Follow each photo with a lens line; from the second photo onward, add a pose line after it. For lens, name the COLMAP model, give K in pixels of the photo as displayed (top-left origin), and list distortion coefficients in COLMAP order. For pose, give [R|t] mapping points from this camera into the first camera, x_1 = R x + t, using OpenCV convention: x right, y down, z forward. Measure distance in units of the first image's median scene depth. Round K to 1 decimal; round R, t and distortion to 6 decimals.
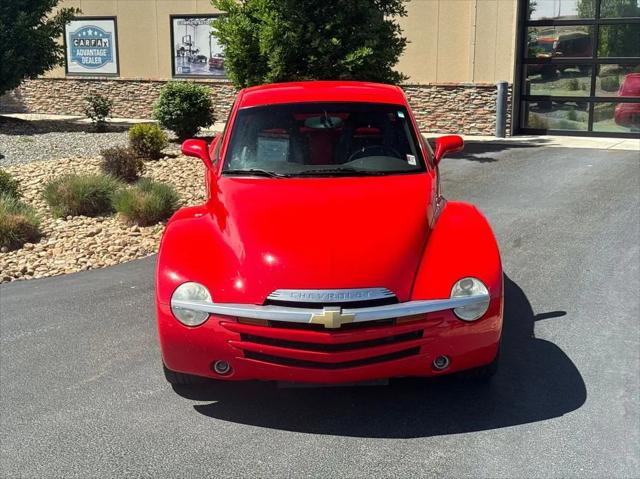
lens RADIAL K [[906.6, 0, 325.4], [0, 906.6, 232.9], [0, 0, 1]] dist [0.143650, -0.113406]
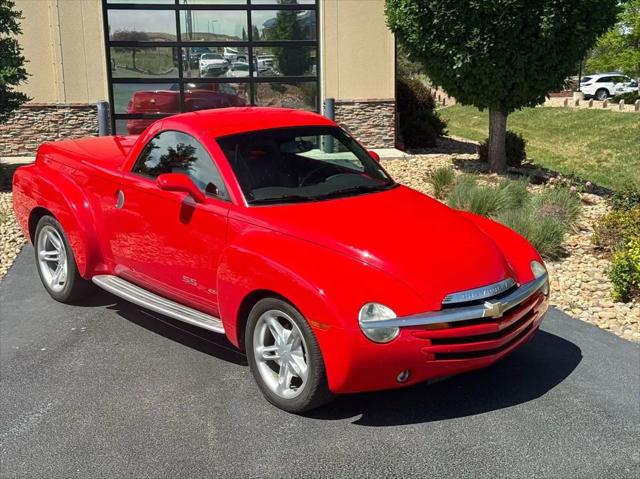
lens RADIAL K [[912.6, 0, 319.0], [0, 912.6, 242.0], [0, 0, 1]] dist [0.152283, -0.234892]
pose [[0.766816, -0.130449, 0.628471, -0.326018], [0.134104, 0.990082, 0.041882, -0.025982], [-0.627701, 0.052165, 0.776704, 0.081401]]
